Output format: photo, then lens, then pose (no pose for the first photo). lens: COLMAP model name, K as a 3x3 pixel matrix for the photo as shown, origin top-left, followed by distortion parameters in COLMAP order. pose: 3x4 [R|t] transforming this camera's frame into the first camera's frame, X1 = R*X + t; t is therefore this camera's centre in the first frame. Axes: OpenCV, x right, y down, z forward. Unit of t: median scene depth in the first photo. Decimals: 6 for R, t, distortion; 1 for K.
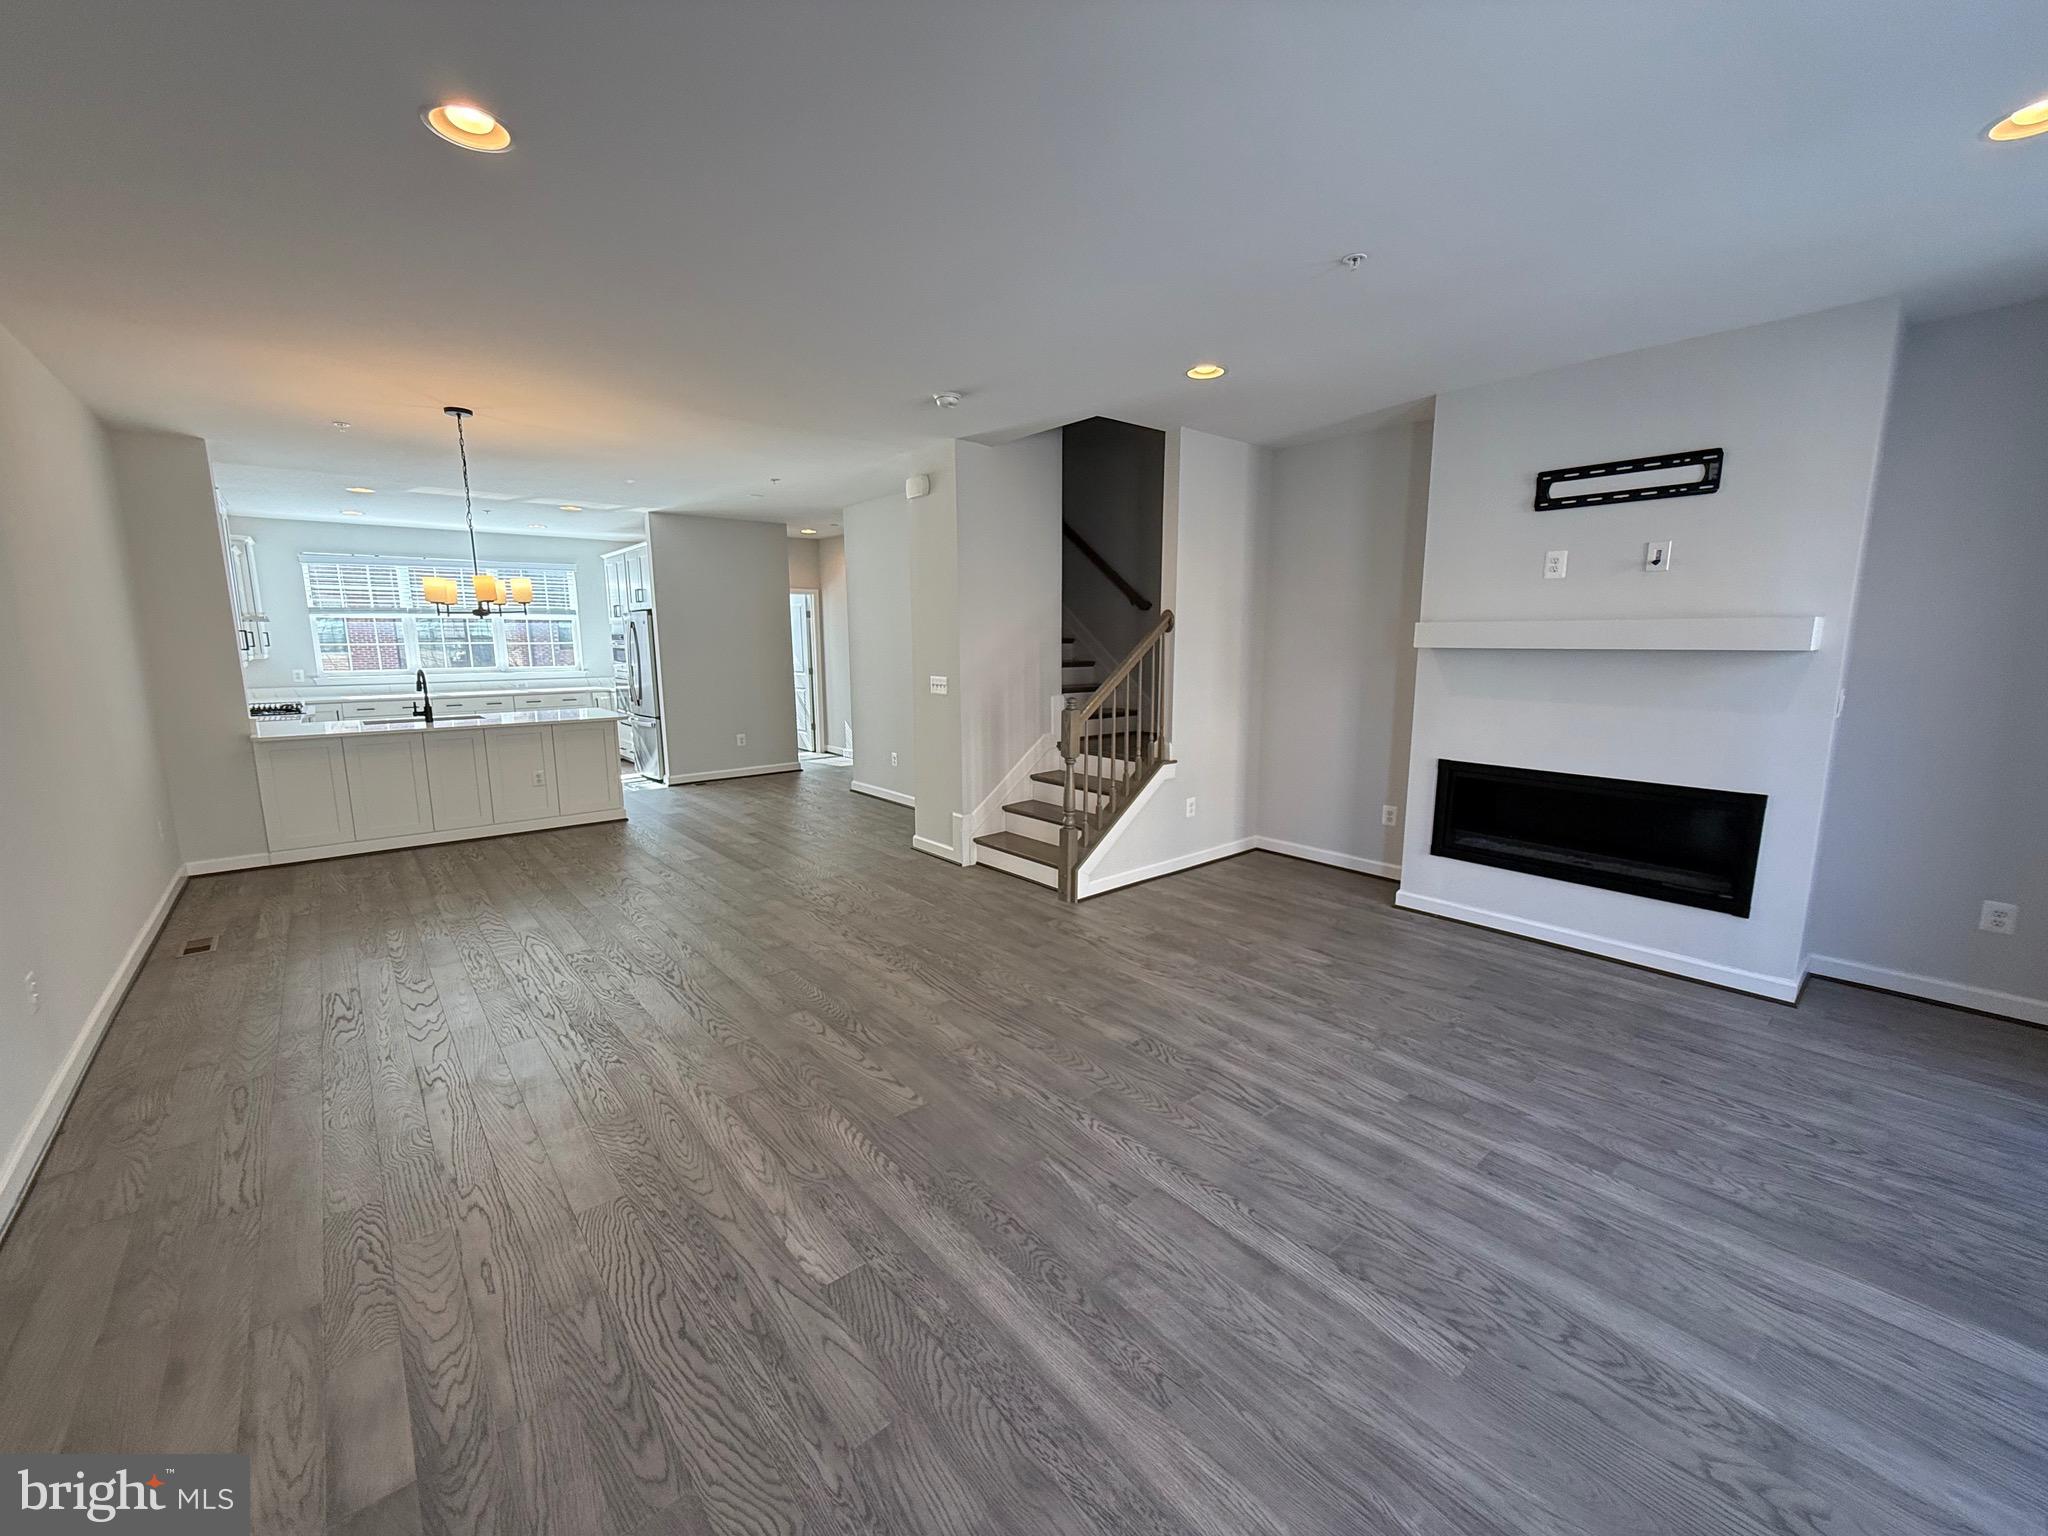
lens RADIAL K [[811.7, 0, 1026.2], [0, 811.7, 770.1], [0, 0, 1]] dist [-0.001085, 0.000193]
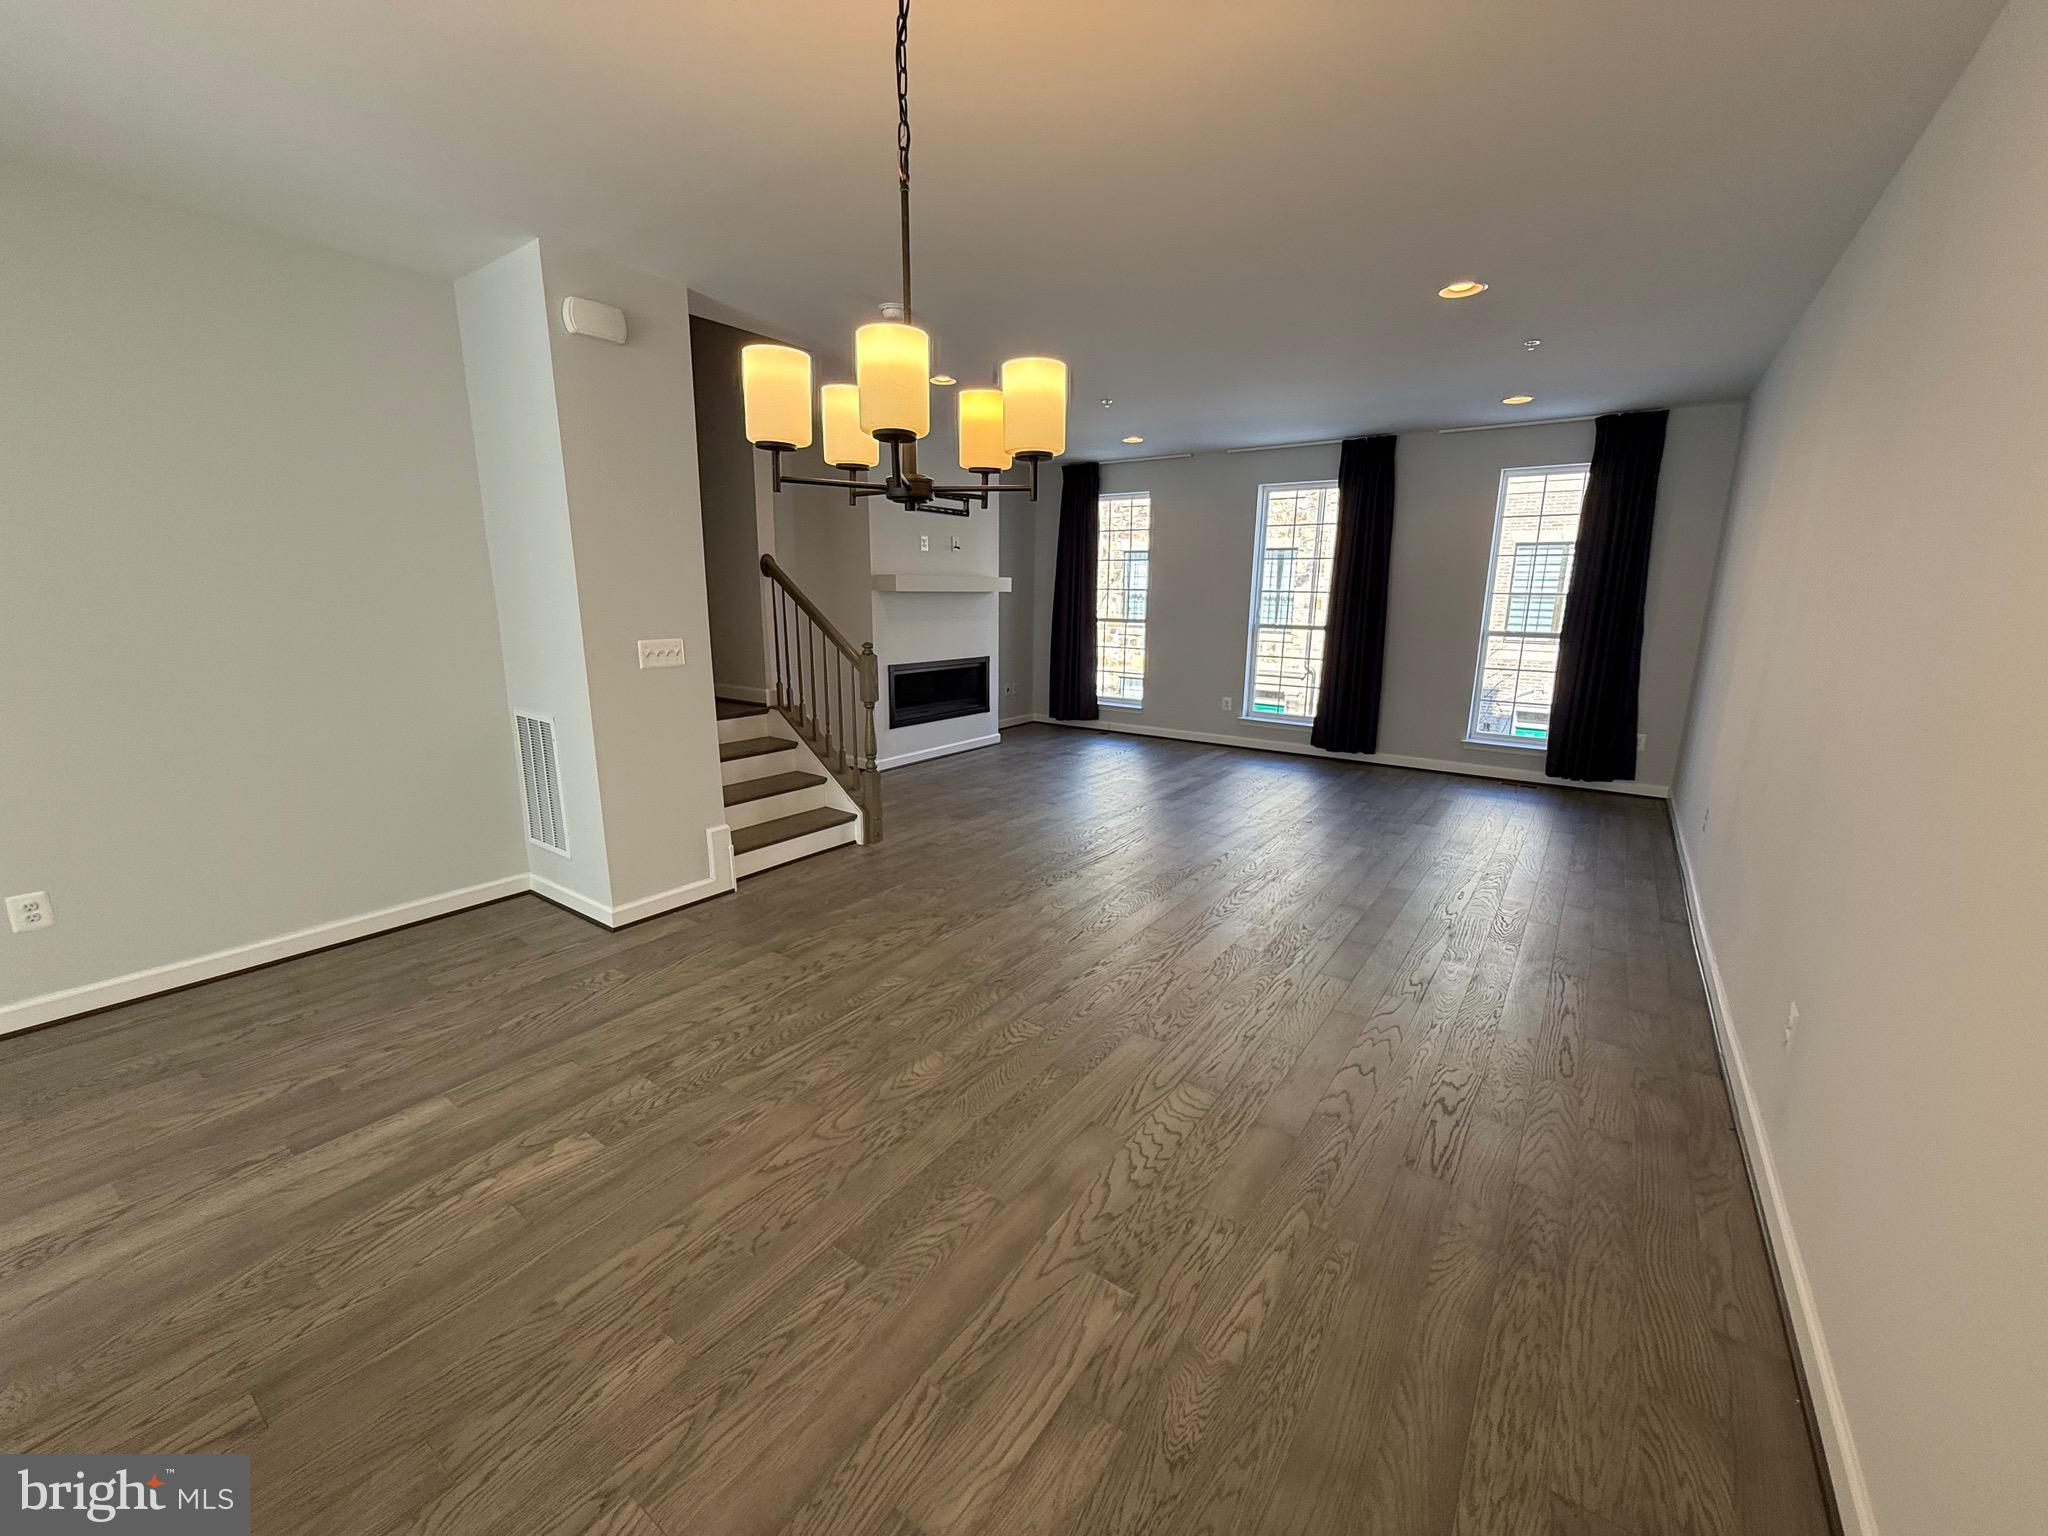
lens RADIAL K [[811.7, 0, 1030.9], [0, 811.7, 770.5], [0, 0, 1]] dist [-0.001085, 0.000193]
pose [[-0.241541, -0.211786, 0.946998, -1.202914], [0.148791, 0.956270, 0.251810, -0.195605], [-0.958916, 0.201727, -0.199467, 1.258814]]
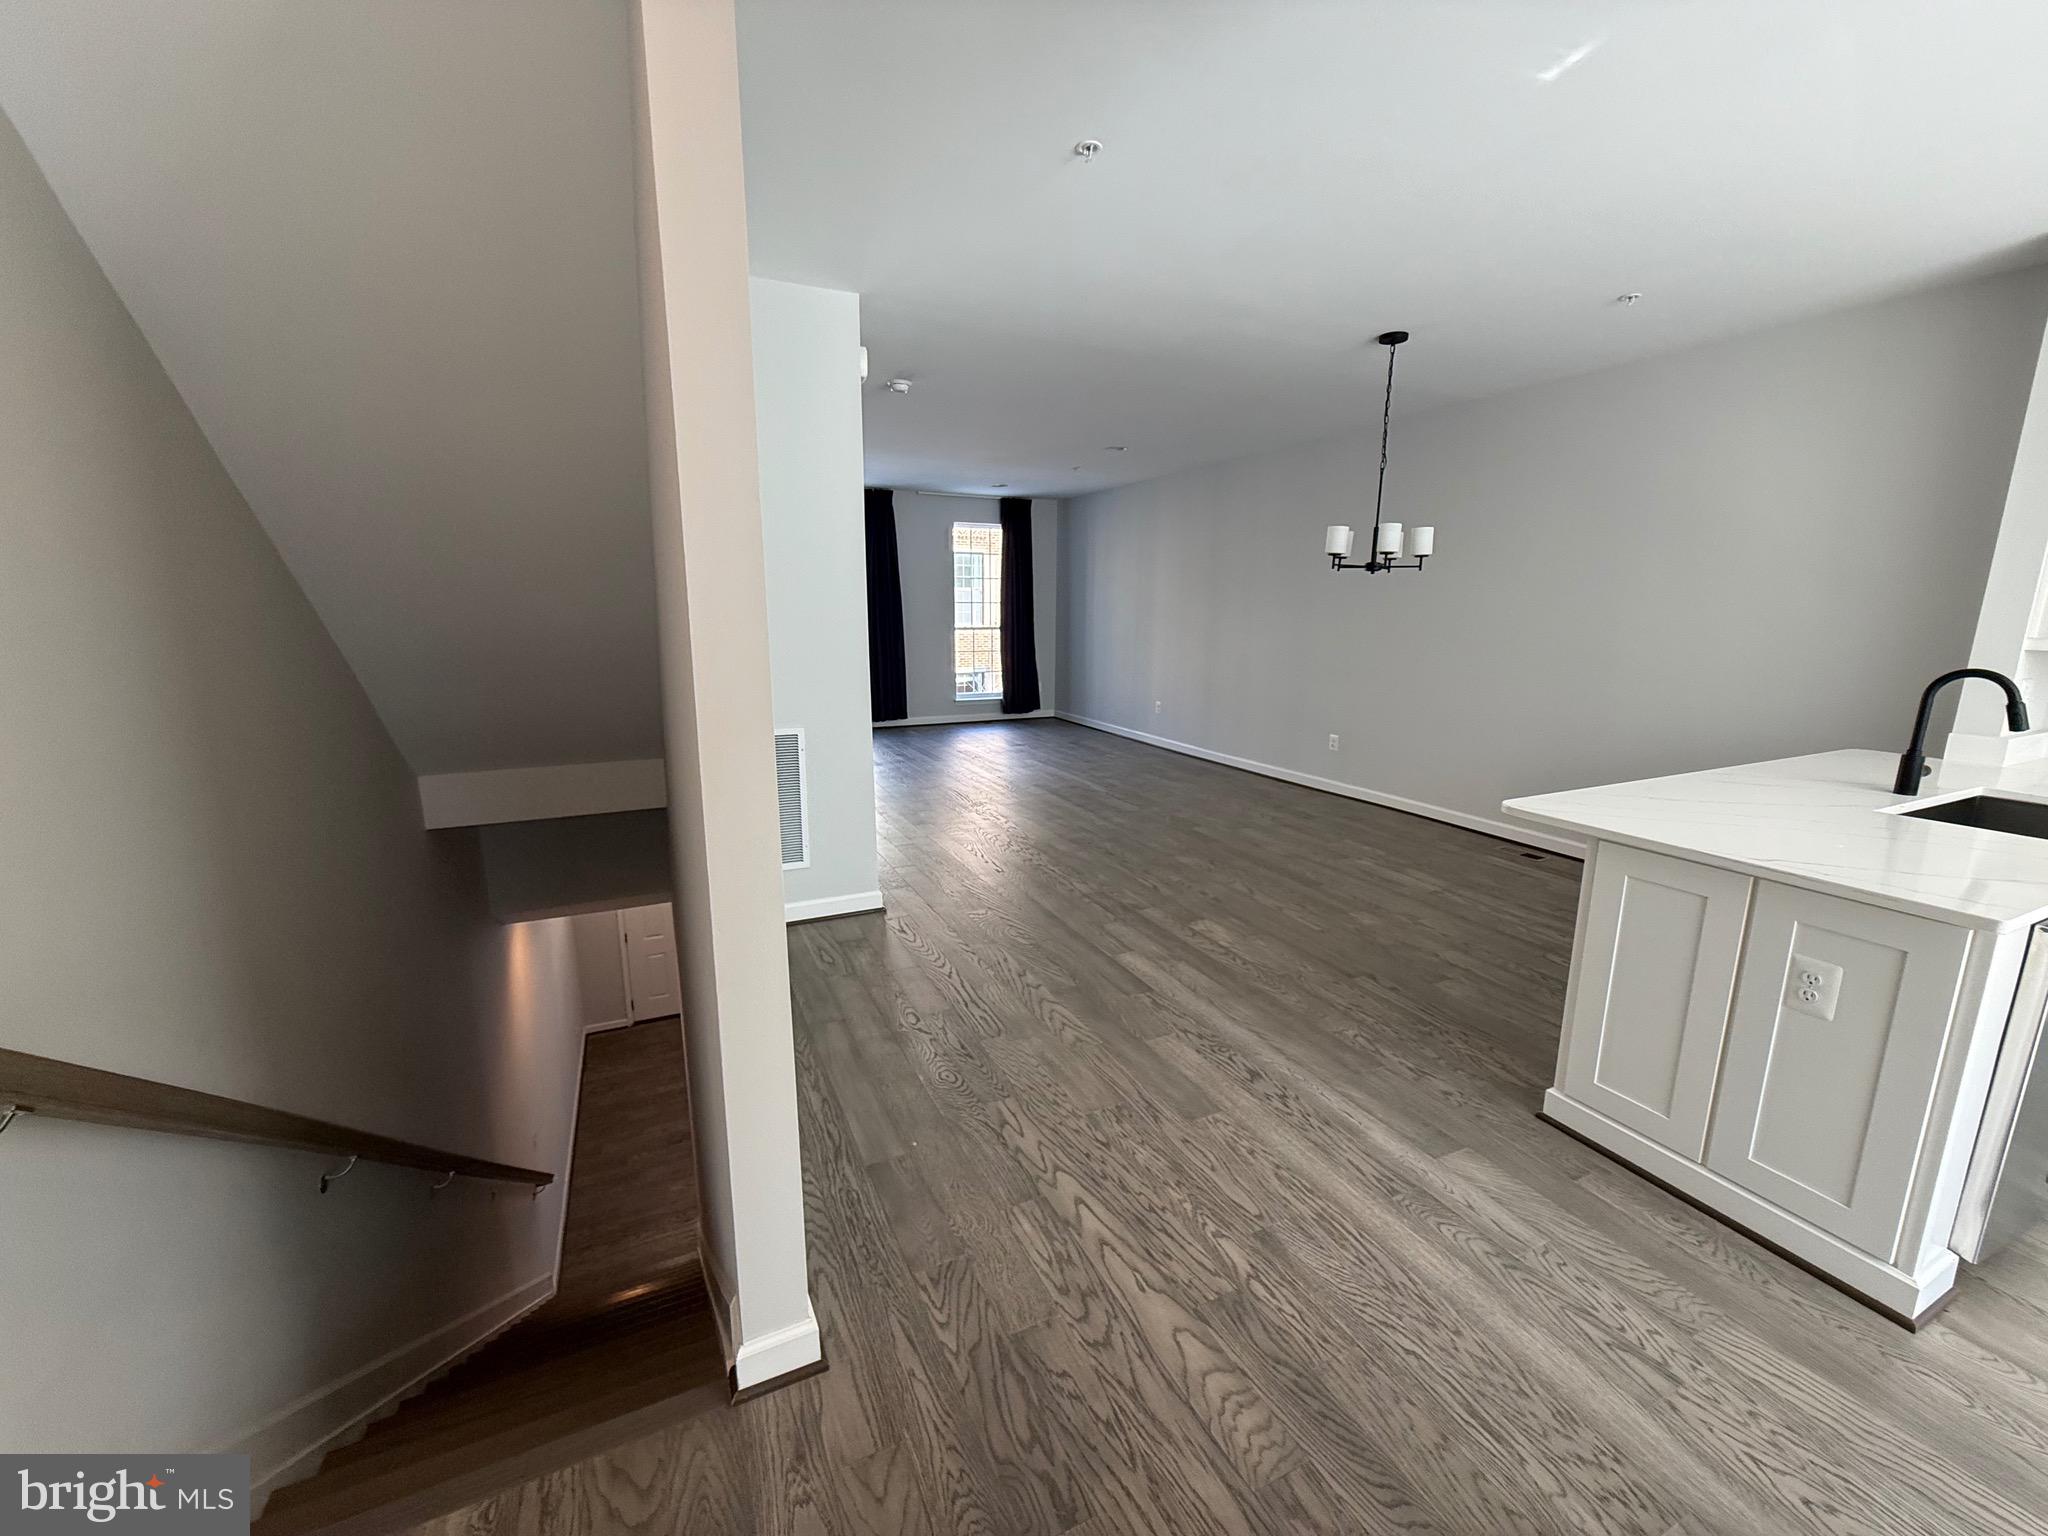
lens RADIAL K [[811.7, 0, 1027.1], [0, 811.7, 765.8], [0, 0, 1]] dist [-0.001085, 0.000193]
pose [[-0.964624, -0.057683, 0.257241, -0.662079], [0.035502, 0.938458, 0.343565, -0.378254], [-0.261228, 0.340544, -0.903211, 2.417389]]
